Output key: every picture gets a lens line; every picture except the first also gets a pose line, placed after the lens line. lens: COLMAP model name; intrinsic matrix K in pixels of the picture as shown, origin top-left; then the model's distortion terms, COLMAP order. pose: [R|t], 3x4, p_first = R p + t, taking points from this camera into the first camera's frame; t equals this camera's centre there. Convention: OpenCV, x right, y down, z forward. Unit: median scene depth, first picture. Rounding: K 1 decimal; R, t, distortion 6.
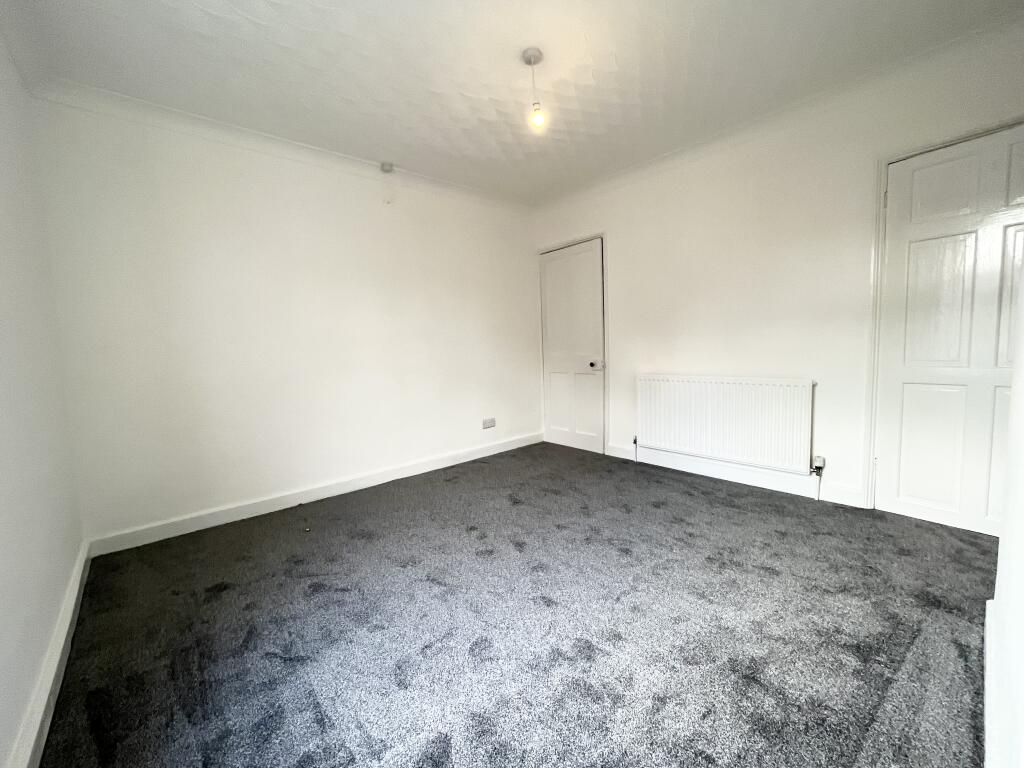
lens RADIAL K [[415.5, 0, 512.9], [0, 415.5, 388.8], [0, 0, 1]] dist [0.001920, 0.000184]
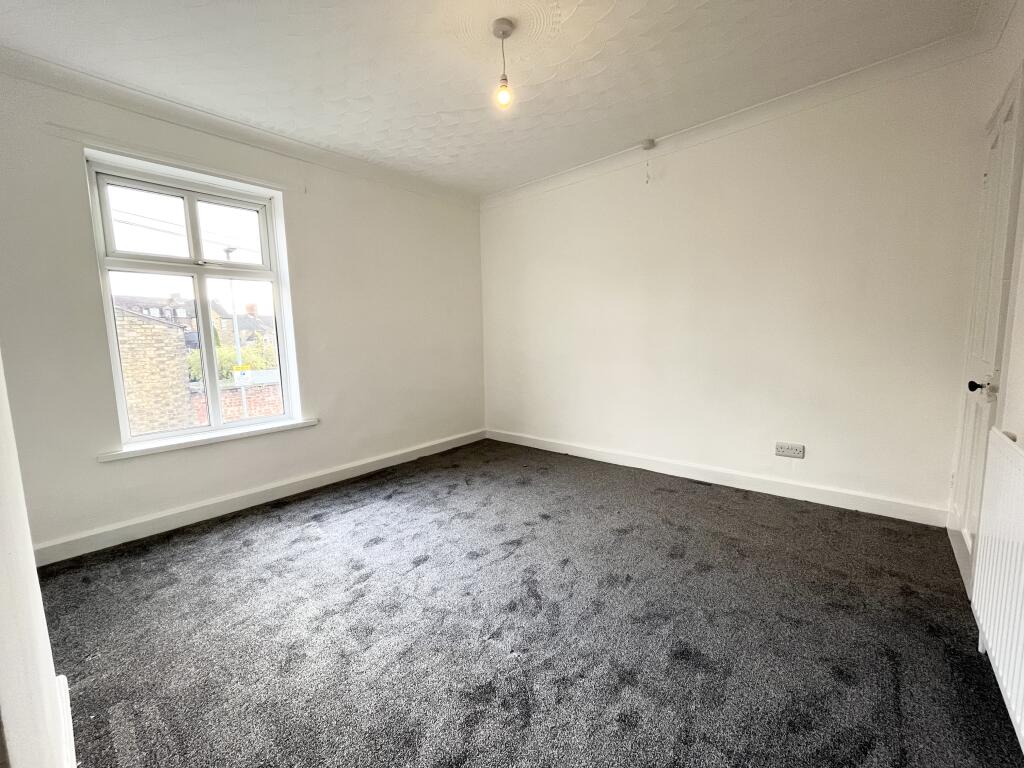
lens RADIAL K [[415.5, 0, 504.7], [0, 415.5, 386.4], [0, 0, 1]] dist [0.001920, 0.000184]
pose [[0.124976, 0.150422, -0.980691, 0.864683], [-0.084638, 0.986453, 0.140520, -0.119288], [0.988543, 0.065443, 0.136015, 0.755647]]
